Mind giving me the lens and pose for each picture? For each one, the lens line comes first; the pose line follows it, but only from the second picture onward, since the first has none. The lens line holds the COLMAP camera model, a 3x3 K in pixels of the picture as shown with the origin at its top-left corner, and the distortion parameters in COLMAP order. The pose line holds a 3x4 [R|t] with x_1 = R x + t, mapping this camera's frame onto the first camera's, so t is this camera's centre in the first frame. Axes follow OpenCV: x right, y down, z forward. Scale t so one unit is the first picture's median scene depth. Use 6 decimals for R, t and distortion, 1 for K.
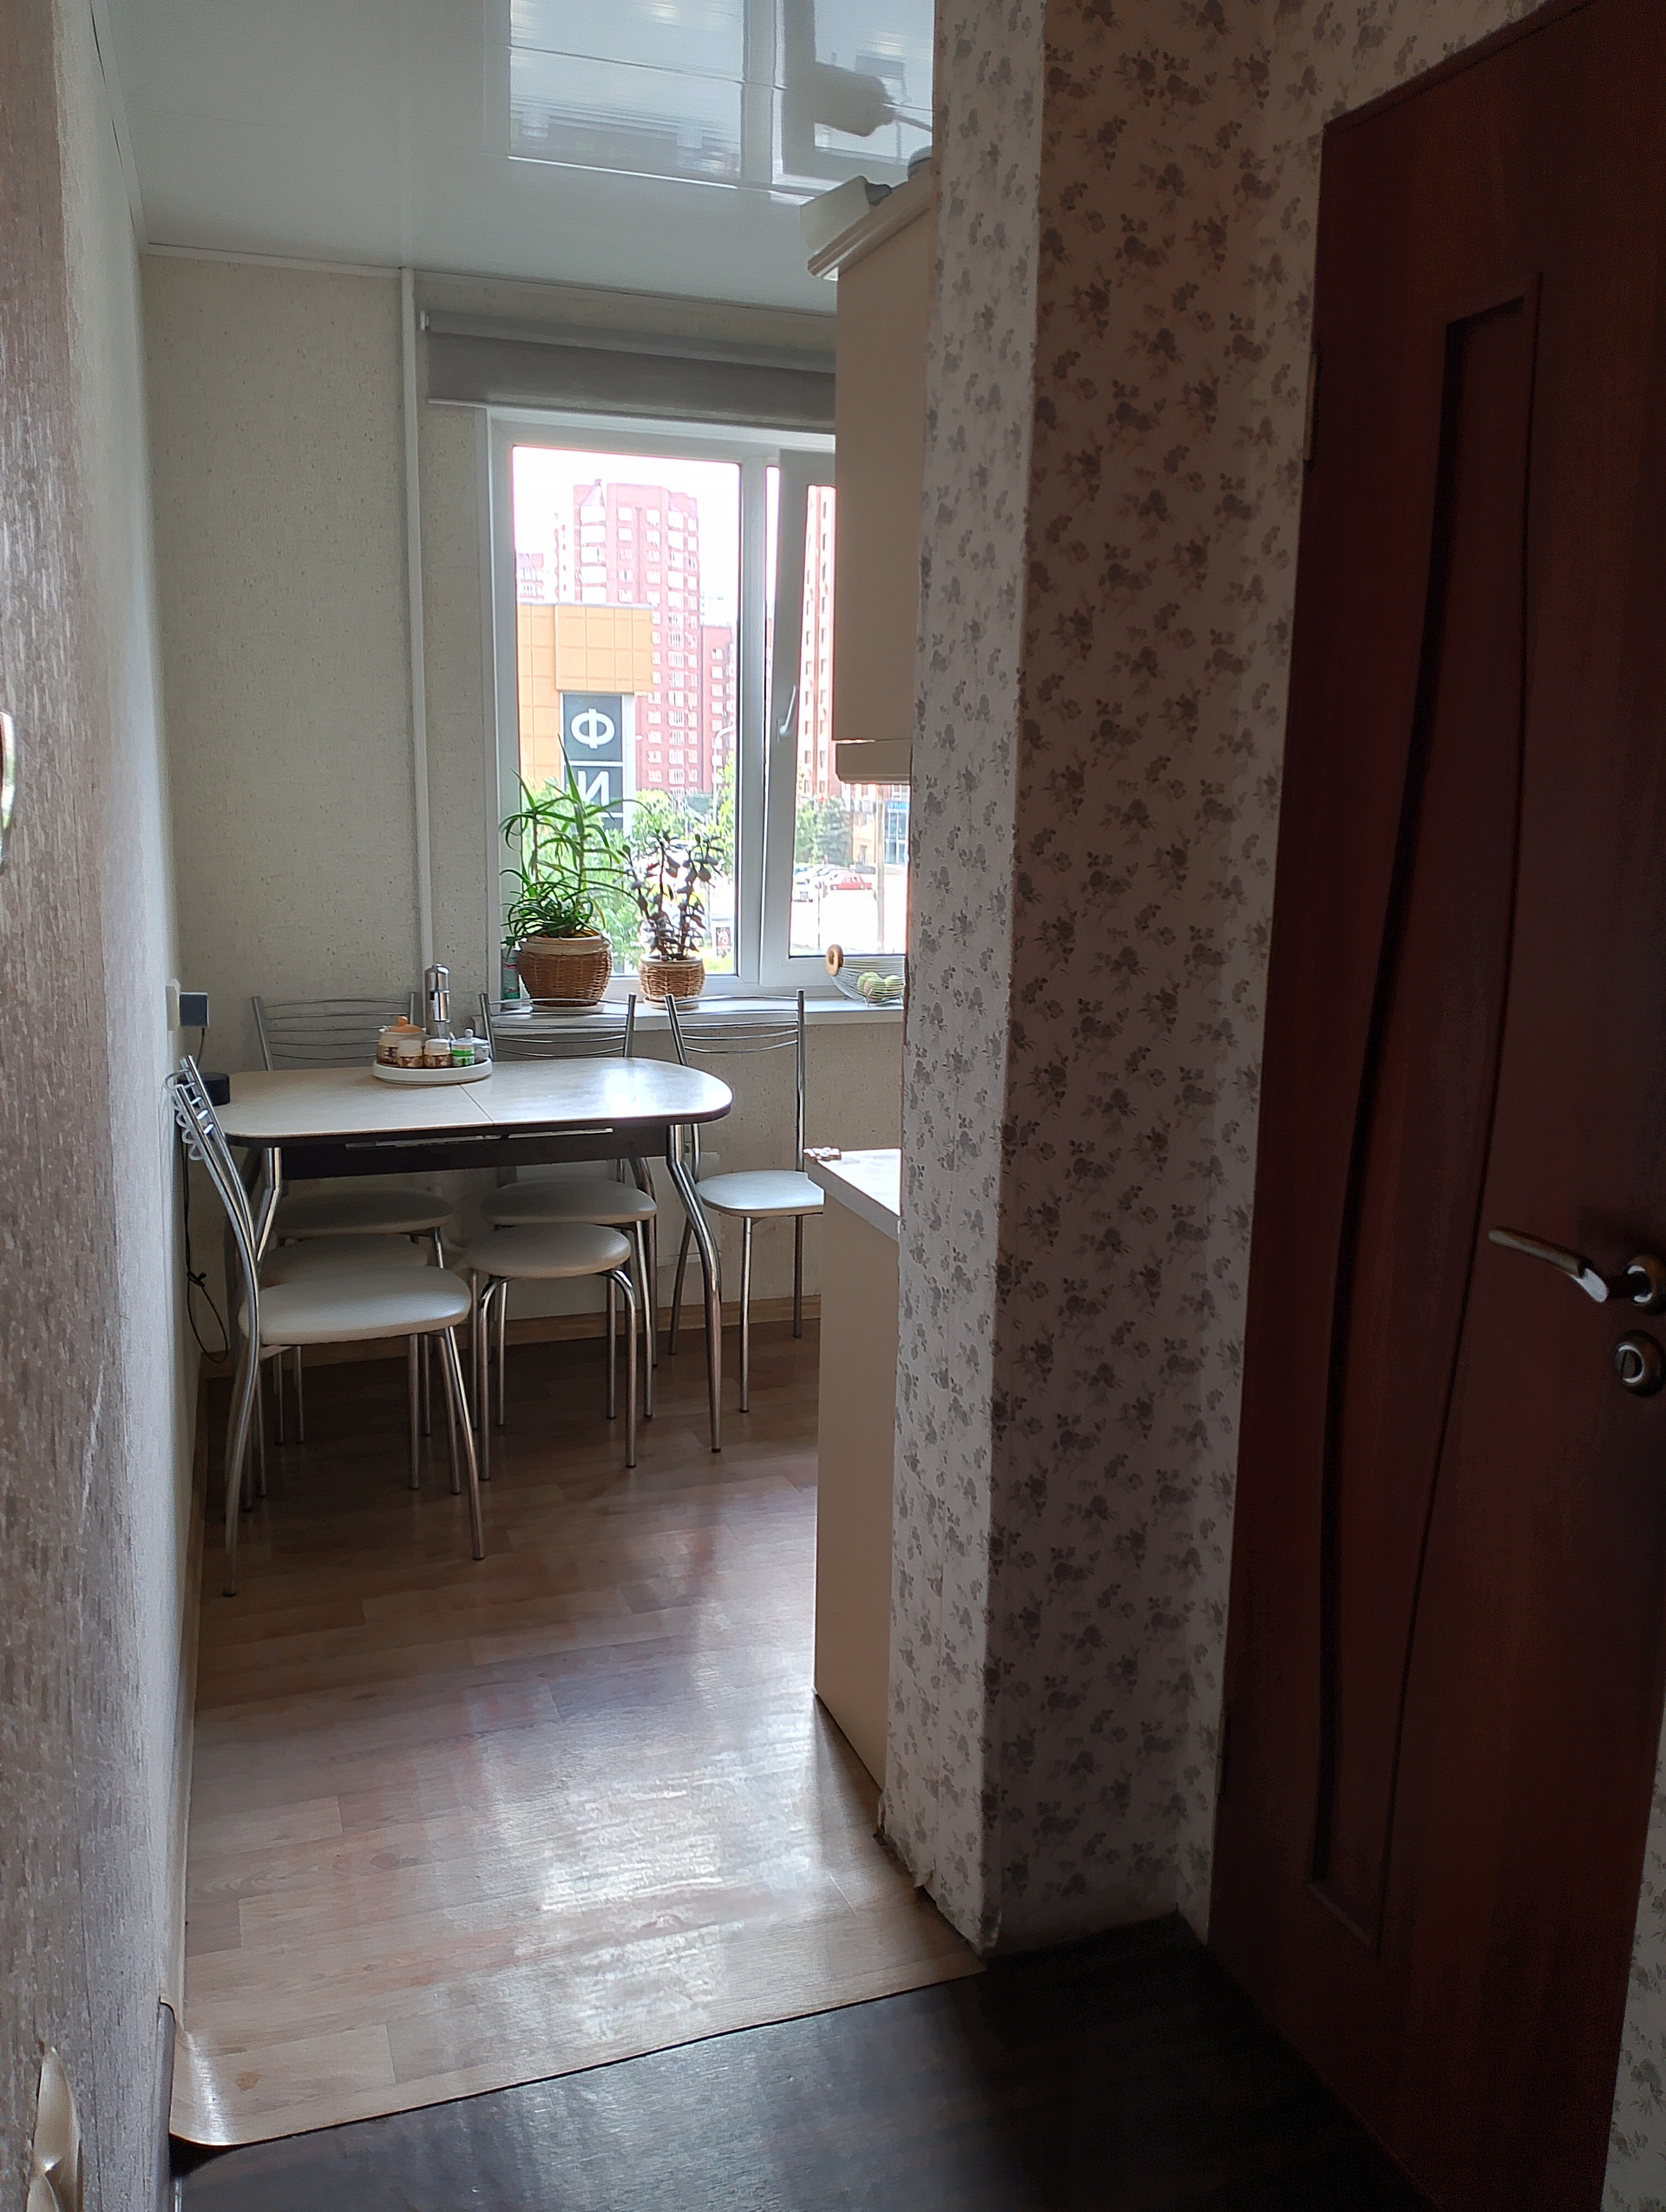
lens RADIAL K [[1798.2, 0, 859.1], [0, 1798.2, 1120.6], [0, 0, 1]] dist [0.078587, -0.150270]
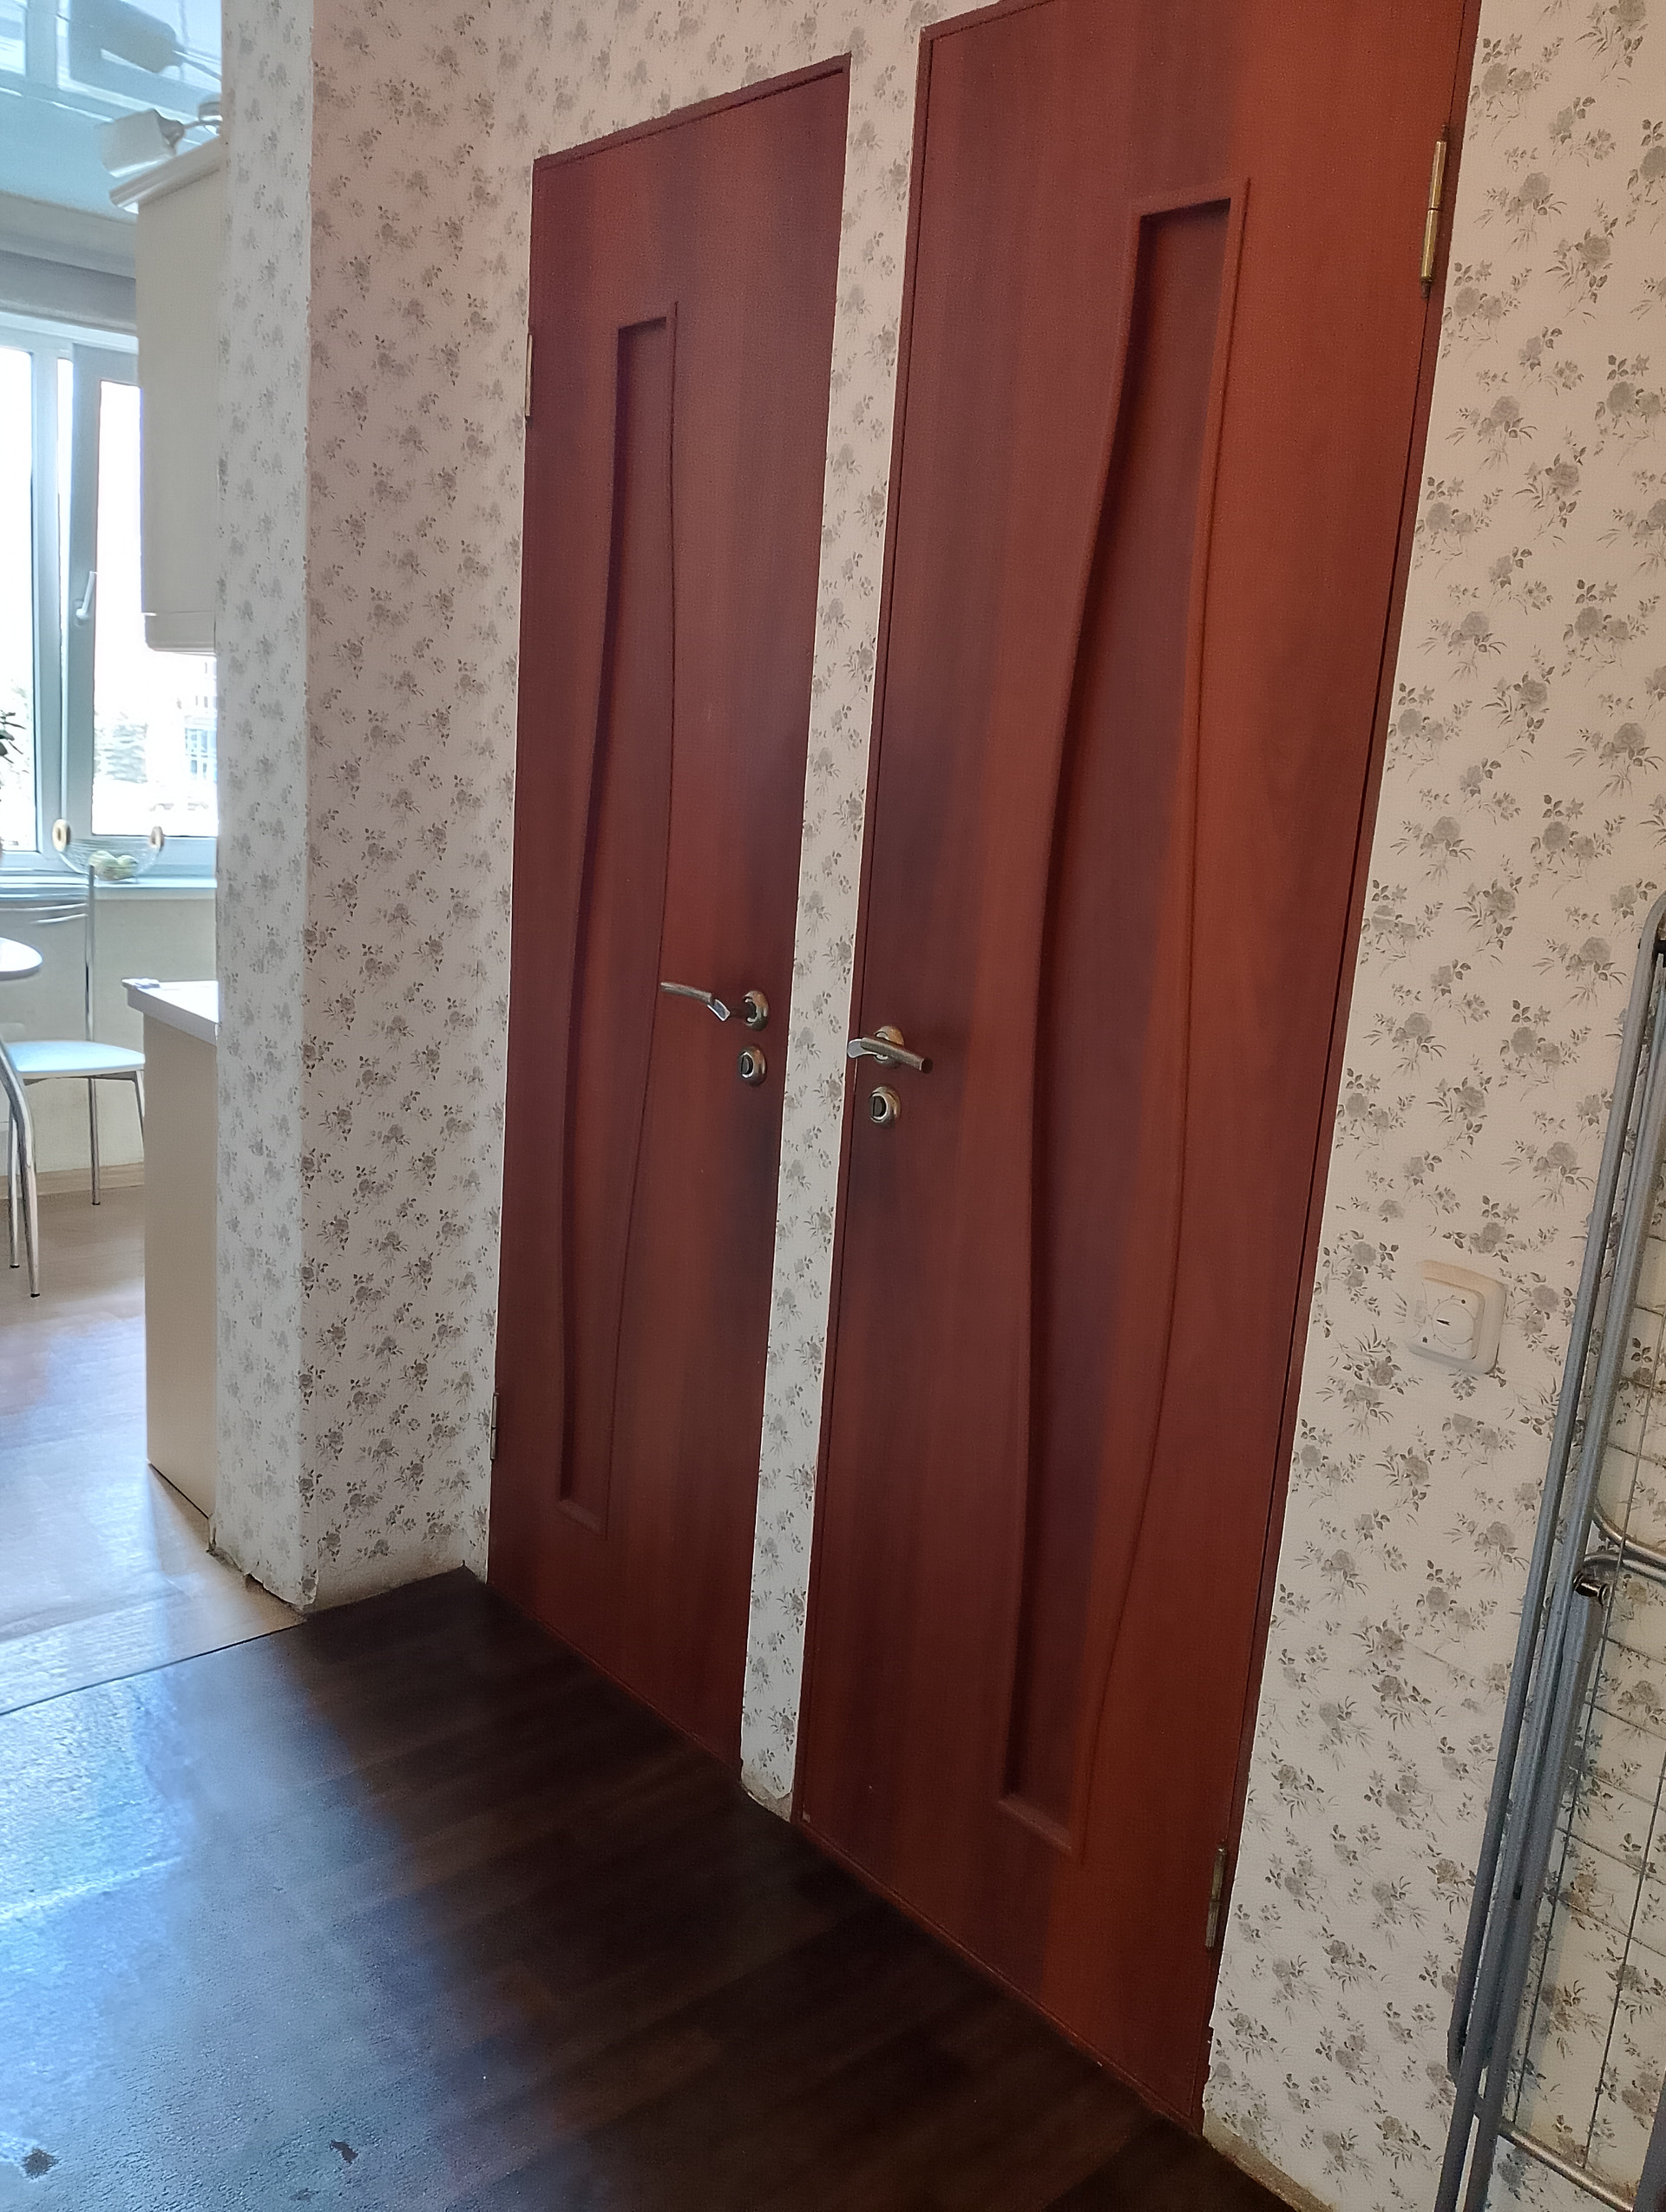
lens RADIAL K [[1798.2, 0, 859.1], [0, 1798.2, 1120.6], [0, 0, 1]] dist [0.078587, -0.150270]
pose [[0.933592, -0.026617, 0.357347, -0.011546], [0.014701, 0.999243, 0.036023, 0.090841], [-0.358036, -0.028377, 0.933277, -0.290833]]
